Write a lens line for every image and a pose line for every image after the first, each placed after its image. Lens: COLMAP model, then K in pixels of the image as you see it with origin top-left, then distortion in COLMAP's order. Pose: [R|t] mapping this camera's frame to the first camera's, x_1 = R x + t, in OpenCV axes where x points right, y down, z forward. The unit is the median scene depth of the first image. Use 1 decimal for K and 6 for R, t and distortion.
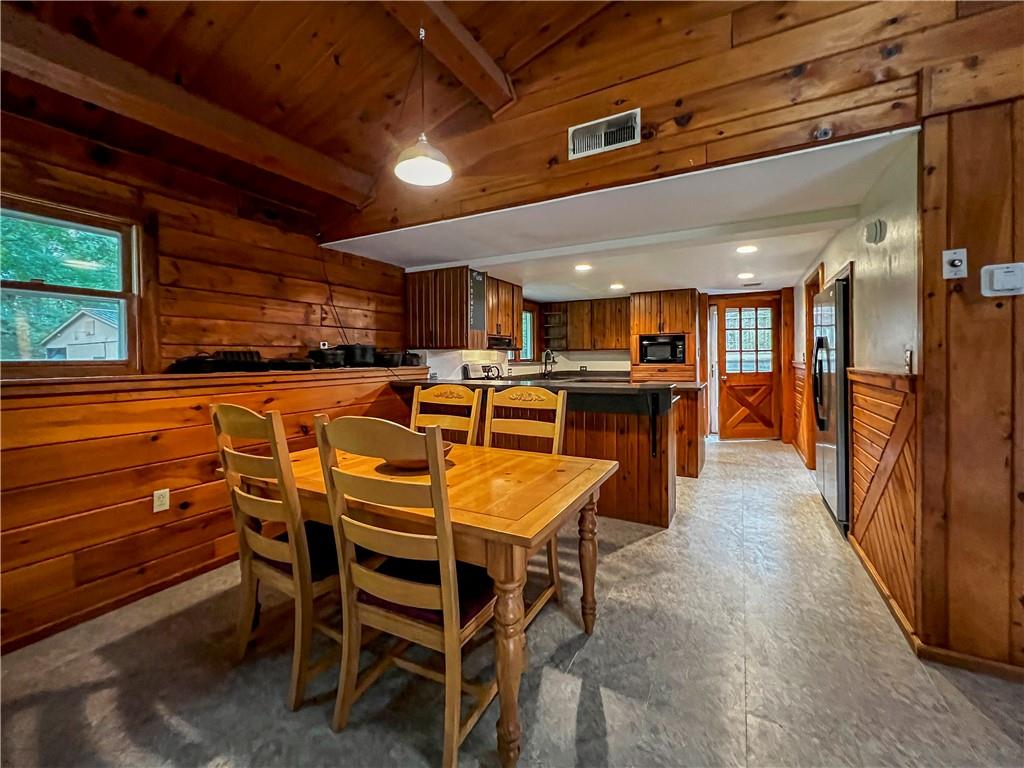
lens RADIAL K [[420.2, 0, 519.0], [0, 420.2, 362.0], [0, 0, 1]] dist [-0.001209, 0.000095]
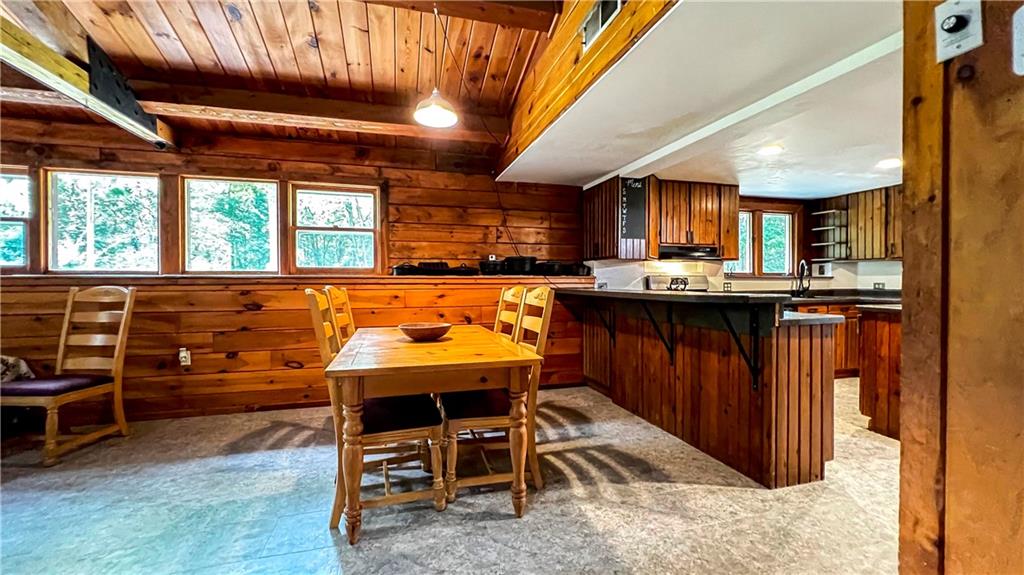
lens RADIAL K [[421.0, 0, 516.8], [0, 421.0, 285.6], [0, 0, 1]] dist [-0.002481, 0.000679]
pose [[0.695473, 0.014770, -0.718400, 0.506135], [-0.011617, 0.999889, 0.009311, 0.032523], [0.718458, 0.001869, 0.695568, 0.147747]]
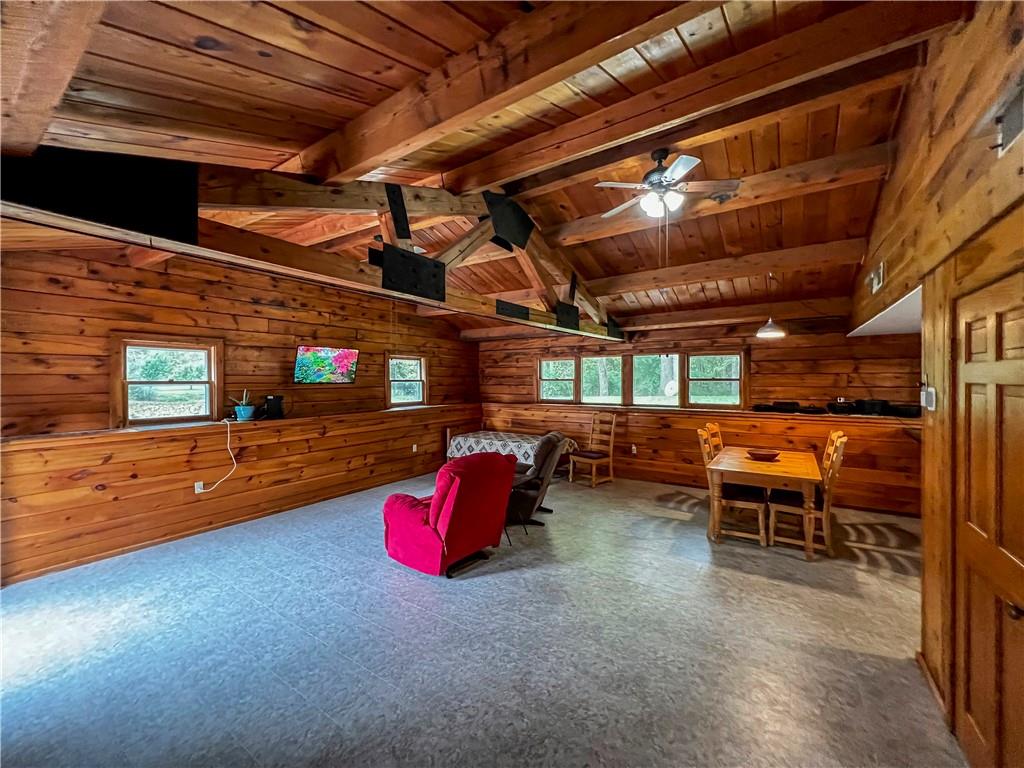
lens RADIAL K [[420.2, 0, 501.5], [0, 420.2, 382.4], [0, 0, 1]] dist [-0.001209, 0.000095]
pose [[-0.111527, 0.018456, -0.993590, 1.258960], [-0.007976, 0.999779, 0.019466, -0.124613], [0.993729, 0.010096, -0.111355, -0.123009]]
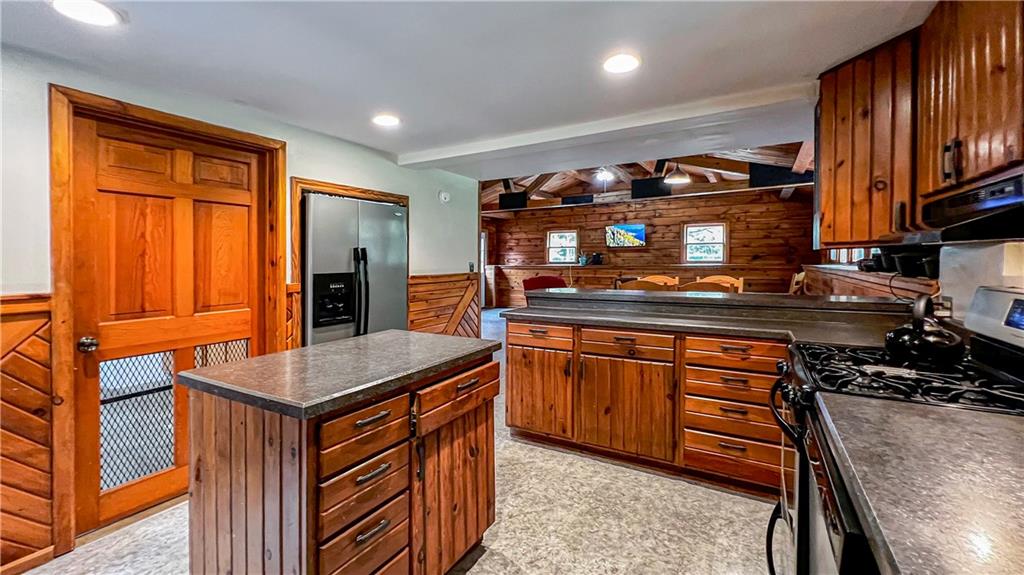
lens RADIAL K [[421.0, 0, 478.8], [0, 421.0, 269.4], [0, 0, 1]] dist [-0.002481, 0.000679]
pose [[-0.993193, 0.014187, 0.115610, 0.335879], [0.017975, 0.999333, 0.031794, -0.036123], [-0.115082, 0.033655, -0.992786, 1.911220]]
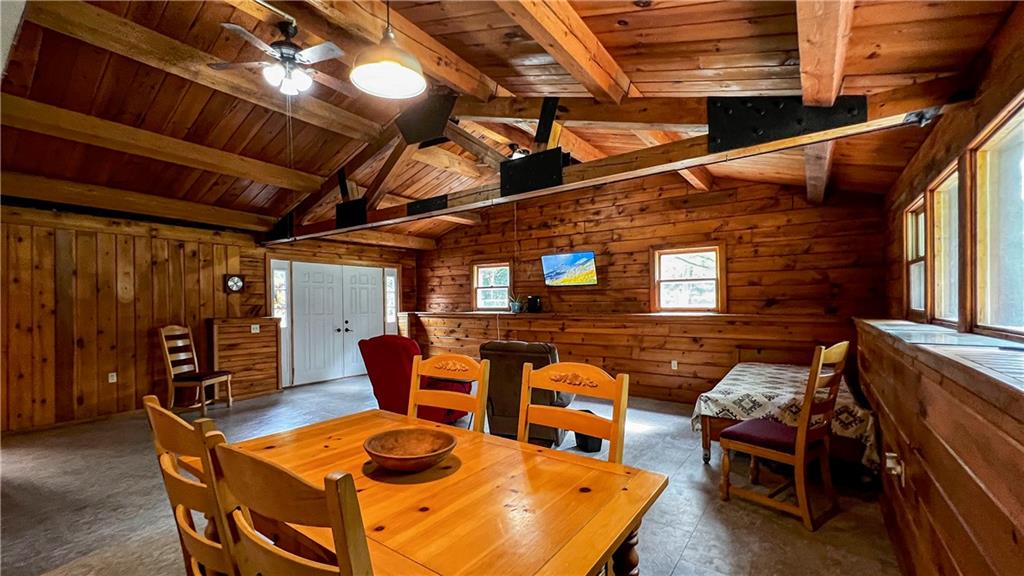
lens RADIAL K [[421.0, 0, 468.2], [0, 421.0, 297.1], [0, 0, 1]] dist [-0.002481, 0.000679]
pose [[-0.980514, 0.020480, 0.195377, -0.233816], [0.020668, 0.999786, -0.001077, -0.038801], [-0.195357, 0.002982, -0.980728, 0.939608]]
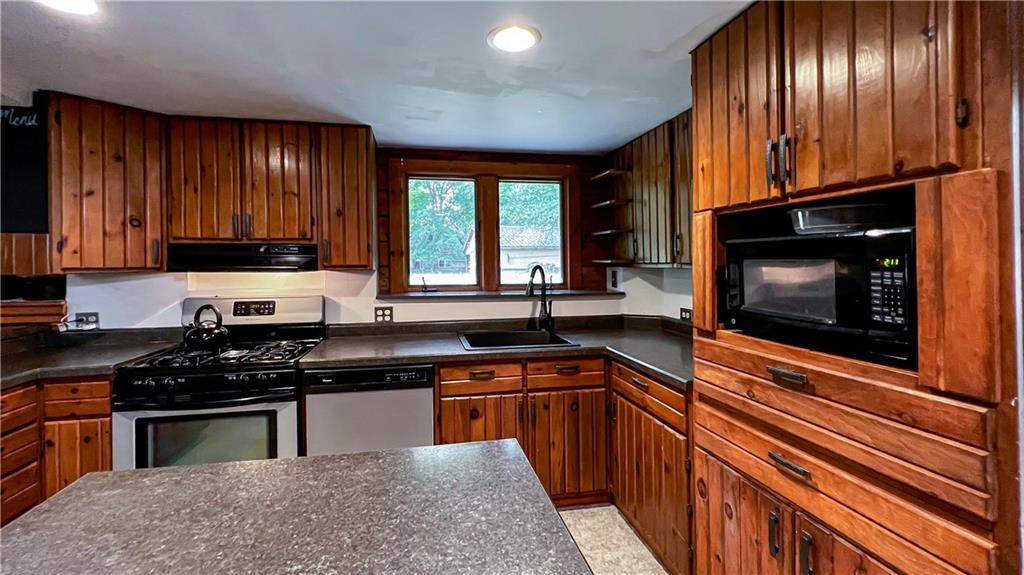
lens RADIAL K [[421.0, 0, 525.6], [0, 421.0, 263.6], [0, 0, 1]] dist [-0.002481, 0.000679]
pose [[0.611294, 0.009694, -0.791344, 0.762303], [-0.011668, 0.999927, 0.003237, -0.061298], [0.791317, 0.007255, 0.611363, 1.417735]]
